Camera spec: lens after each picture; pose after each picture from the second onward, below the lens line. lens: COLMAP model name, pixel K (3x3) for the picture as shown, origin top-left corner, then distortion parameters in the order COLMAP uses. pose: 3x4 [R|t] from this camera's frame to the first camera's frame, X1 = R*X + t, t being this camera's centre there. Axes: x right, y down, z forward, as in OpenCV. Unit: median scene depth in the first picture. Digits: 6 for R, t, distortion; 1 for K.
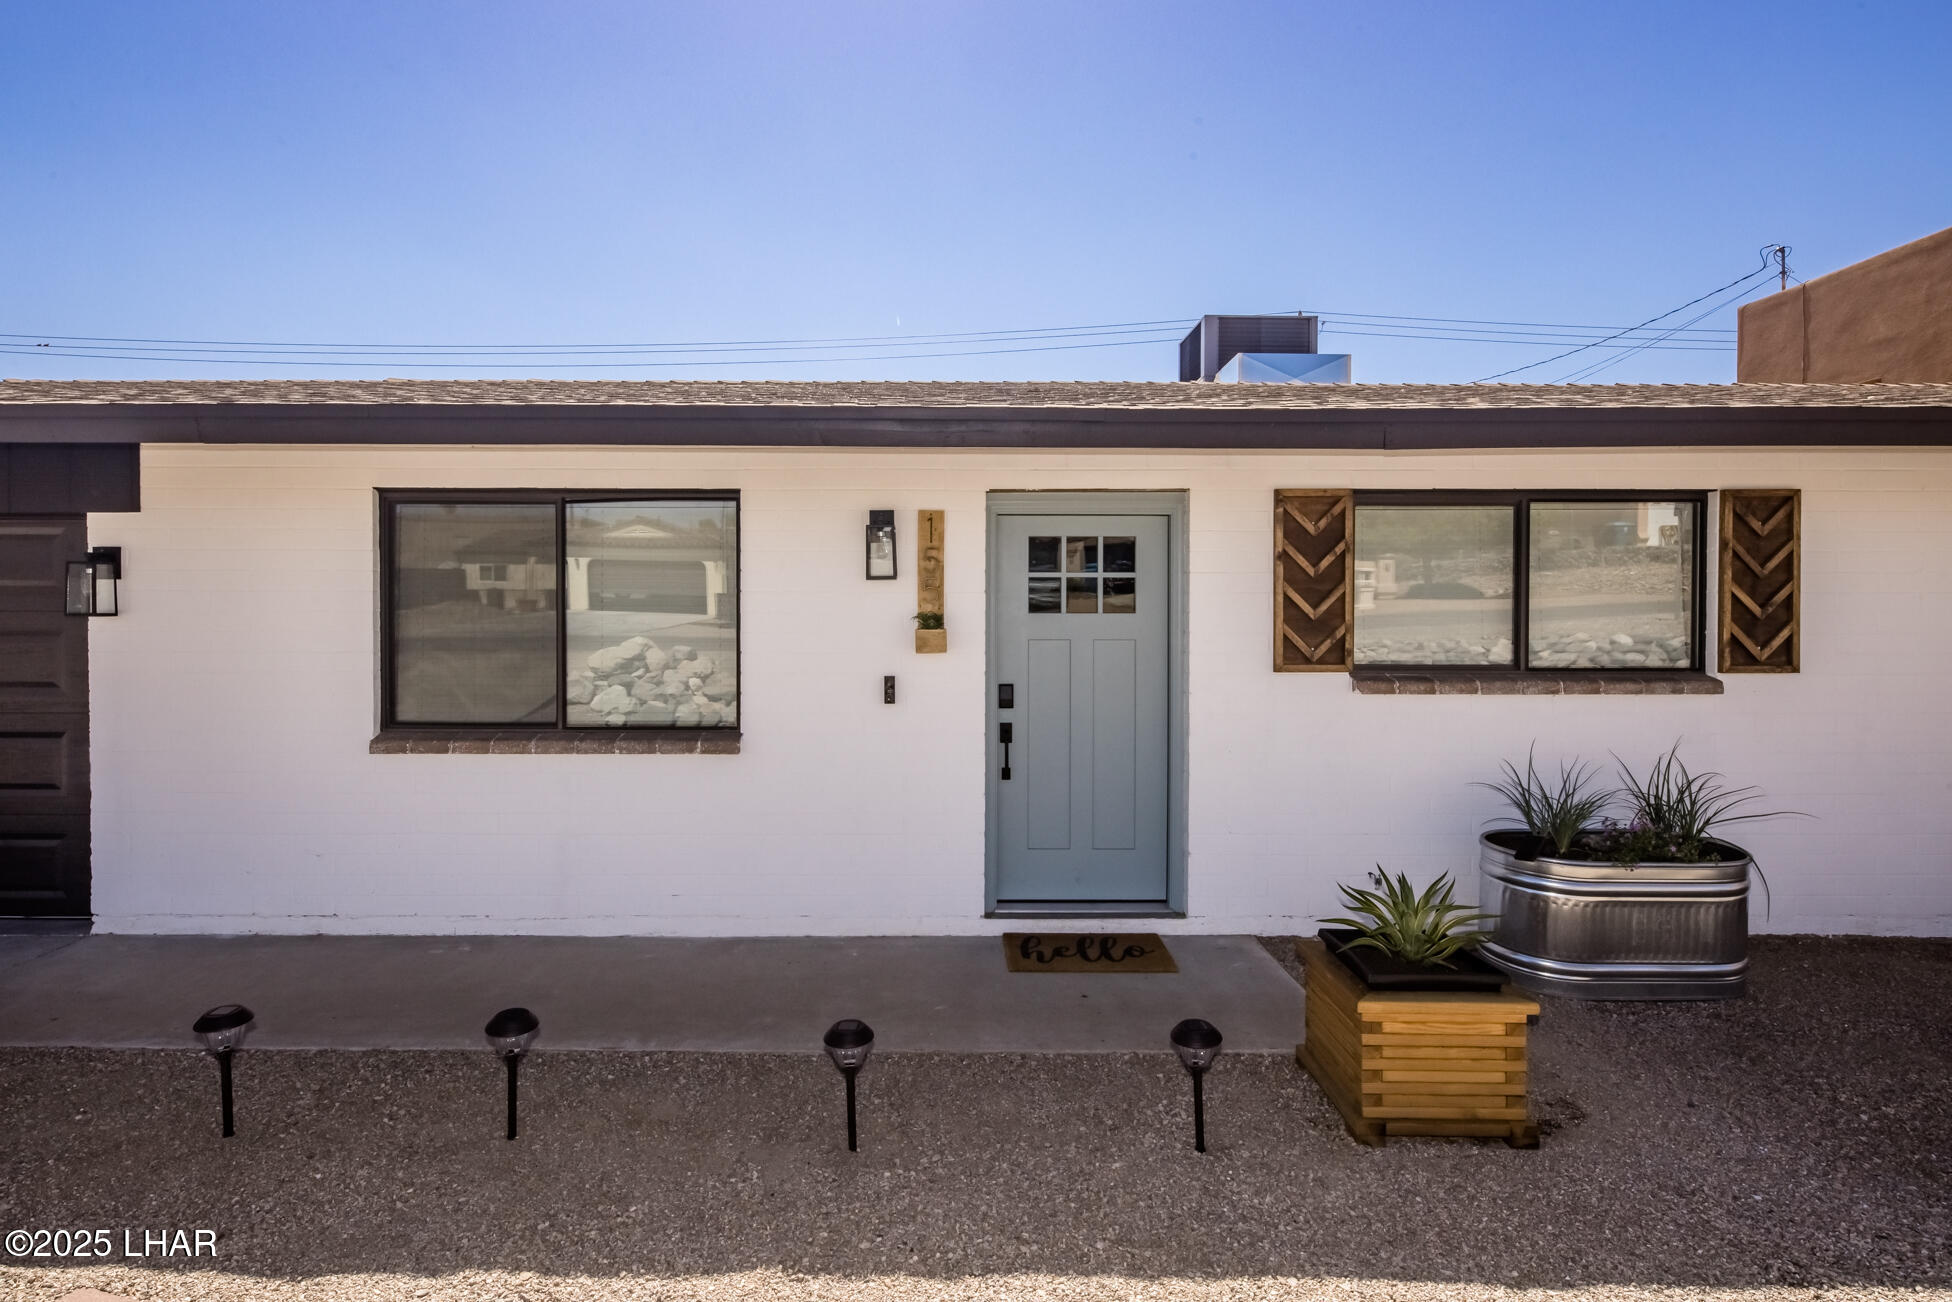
lens RADIAL K [[975.1, 0, 950.4], [0, 975.1, 613.0], [0, 0, 1]] dist [-0.002831, -0.000757]
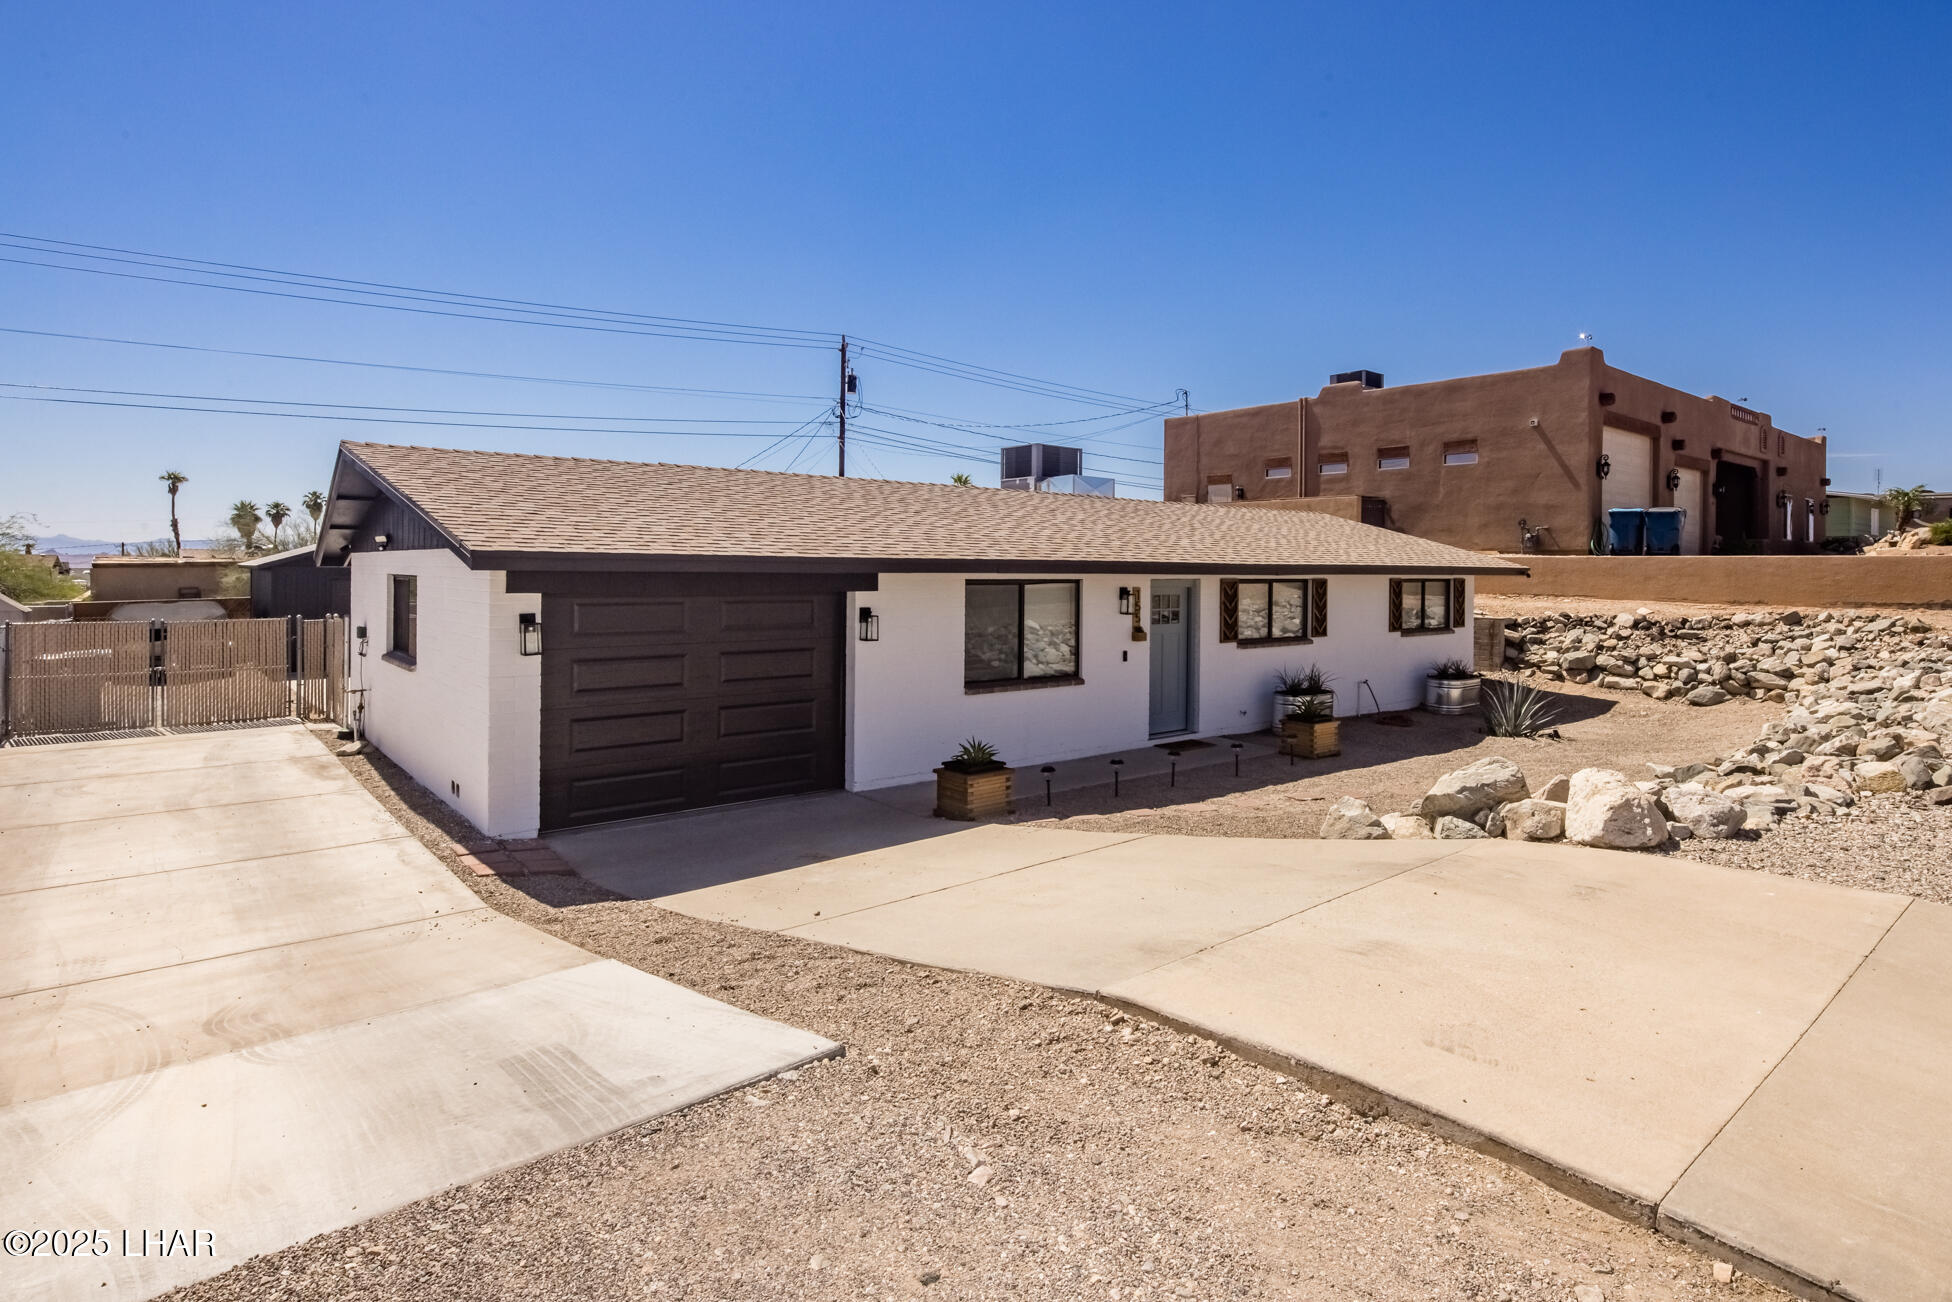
lens RADIAL K [[1022.7, 0, 1063.0], [0, 1022.7, 571.9], [0, 0, 1]] dist [-0.002960, -0.002045]
pose [[0.746496, 0.004436, 0.665375, -1.980046], [-0.007937, 0.999966, 0.002237, -0.148767], [-0.665342, -0.006951, 0.746506, -0.915413]]
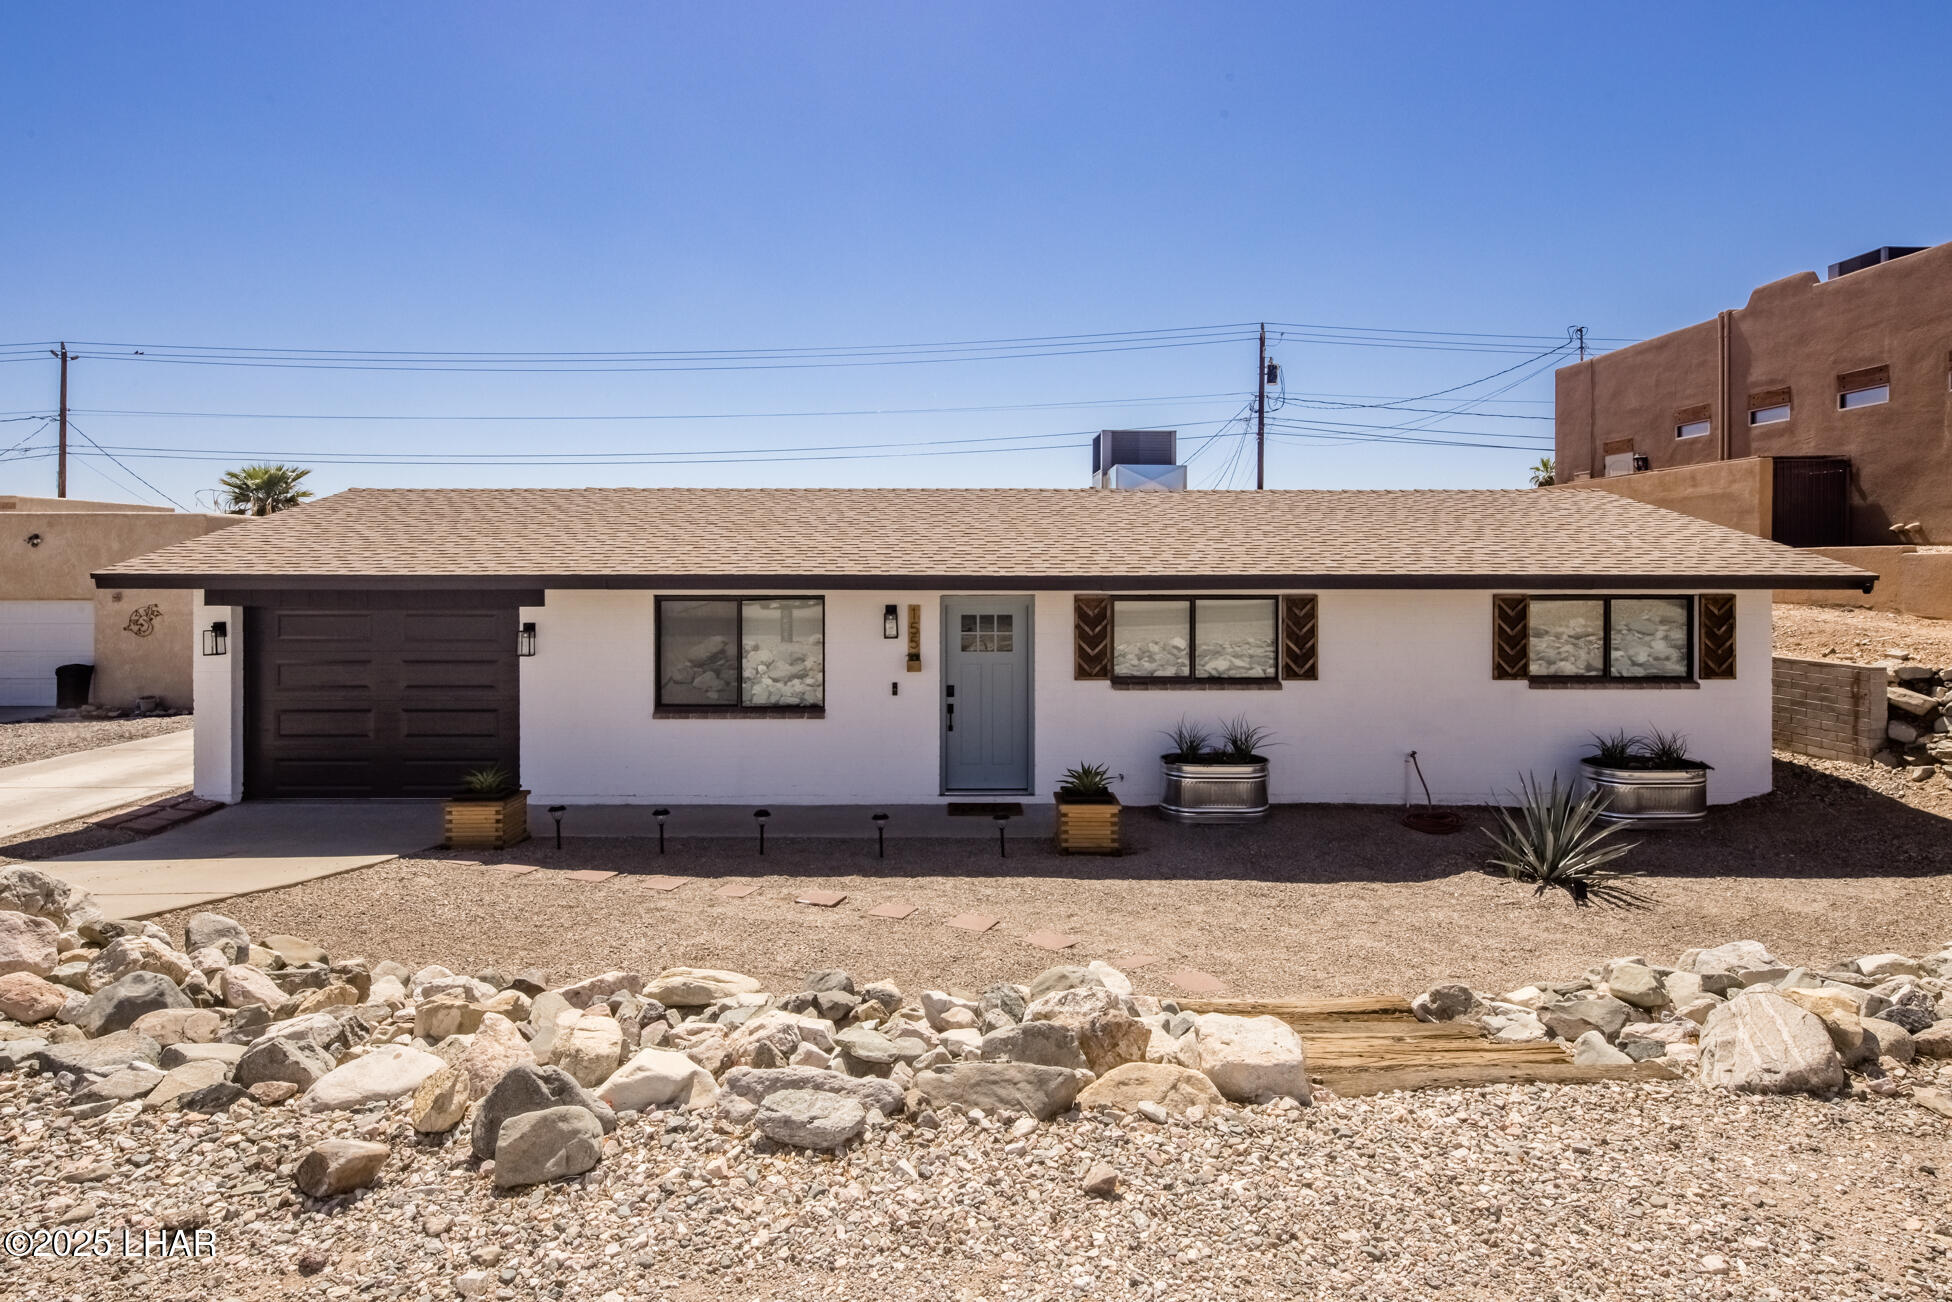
lens RADIAL K [[1020.0, 0, 974.6], [0, 1020.0, 568.5], [0, 0, 1]] dist [0.001916, -0.000561]
pose [[0.999912, -0.000109, 0.013243, 0.082255], [0.000116, 1.000000, -0.000500, -0.182131], [-0.013243, 0.000501, 0.999912, -1.229288]]
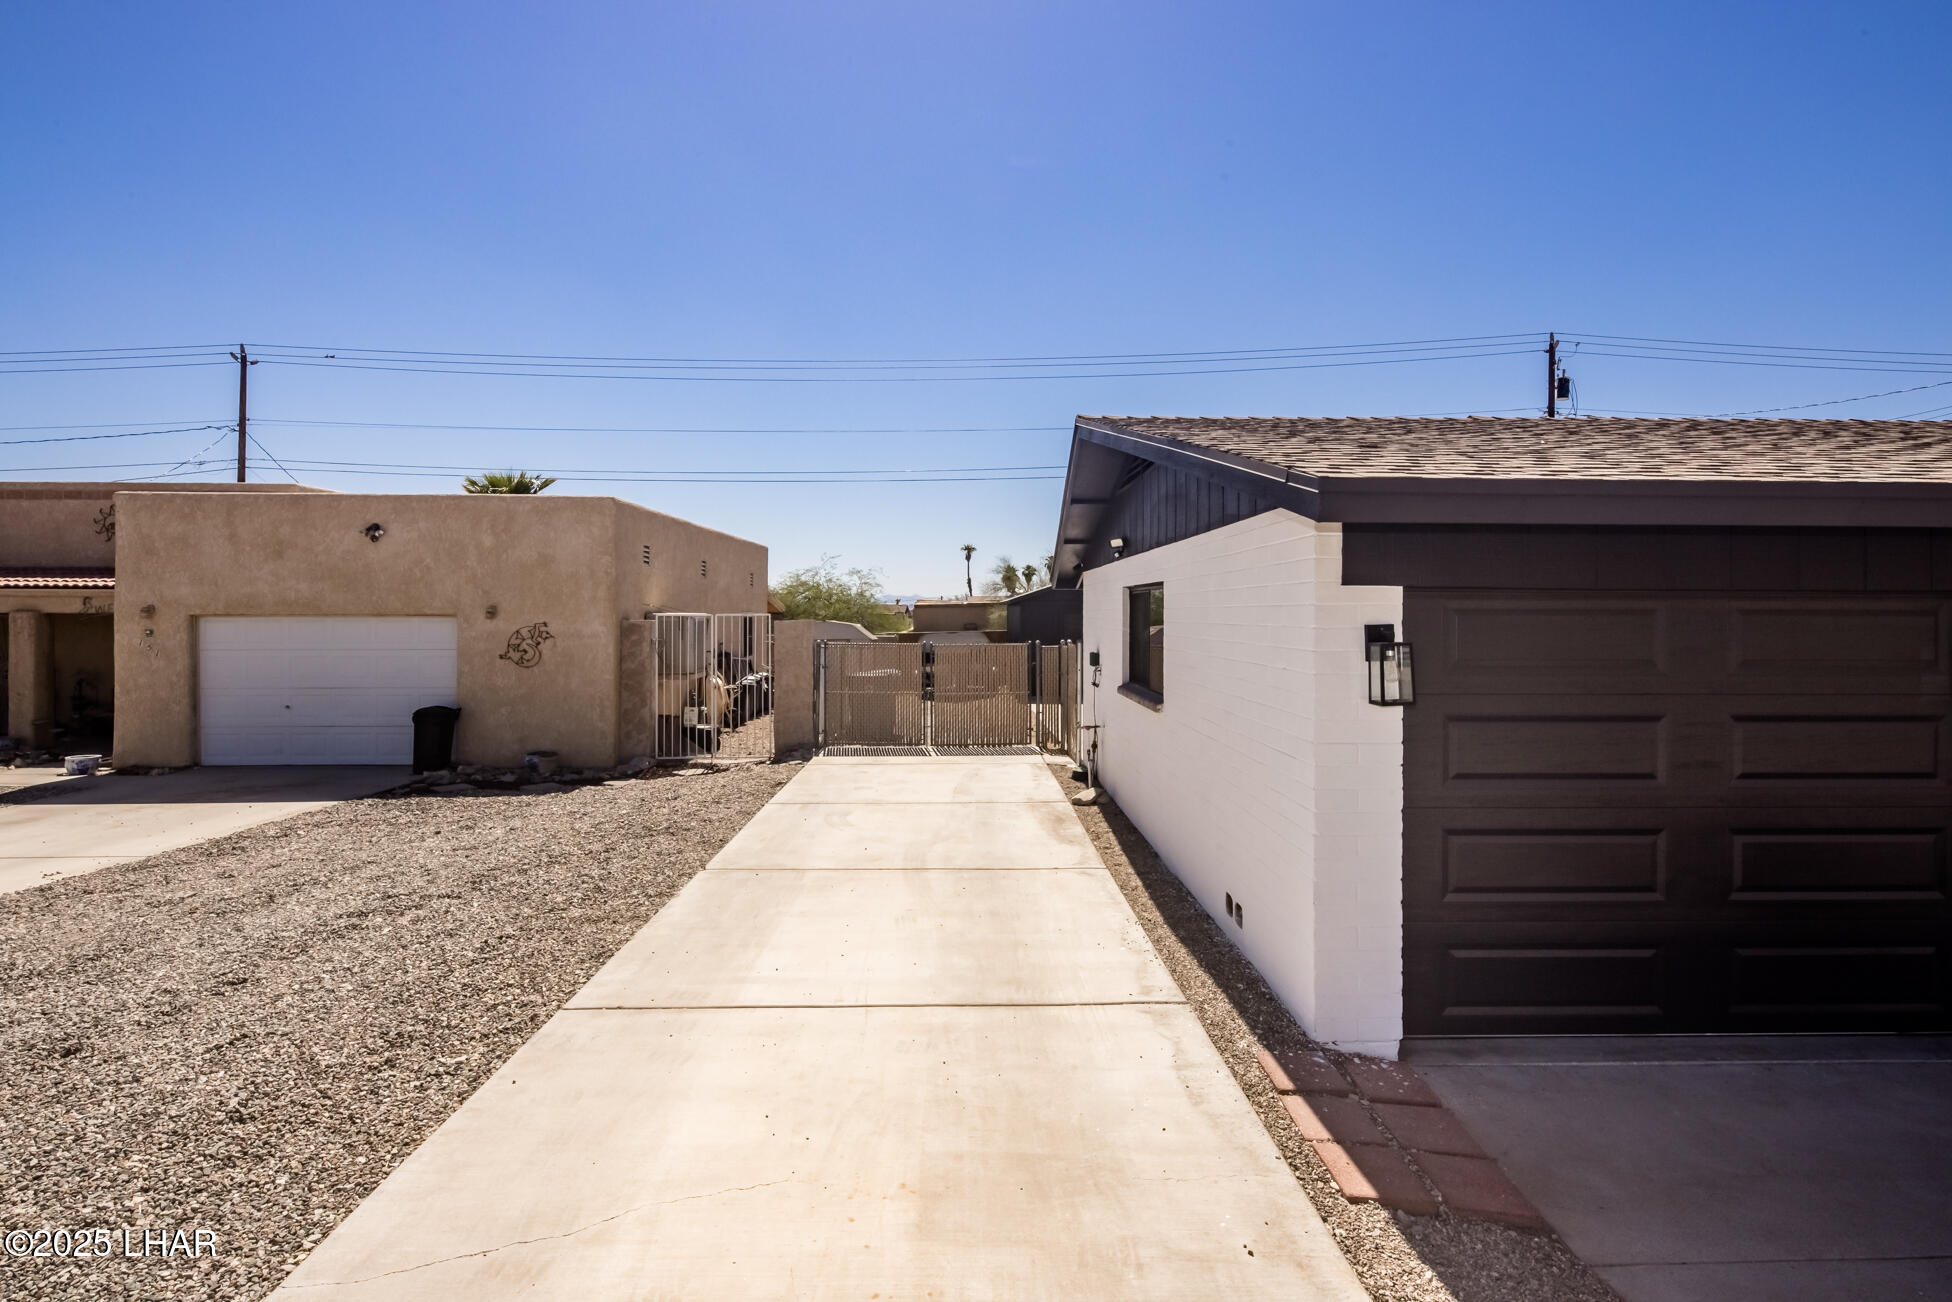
lens RADIAL K [[934.1, 0, 982.9], [0, 934.1, 614.9], [0, 0, 1]] dist [-0.000700, -0.000170]
pose [[0.999762, 0.002790, 0.021658, -1.875142], [-0.002843, 0.999993, 0.002437, -0.076845], [-0.021651, -0.002498, 0.999762, 0.156265]]
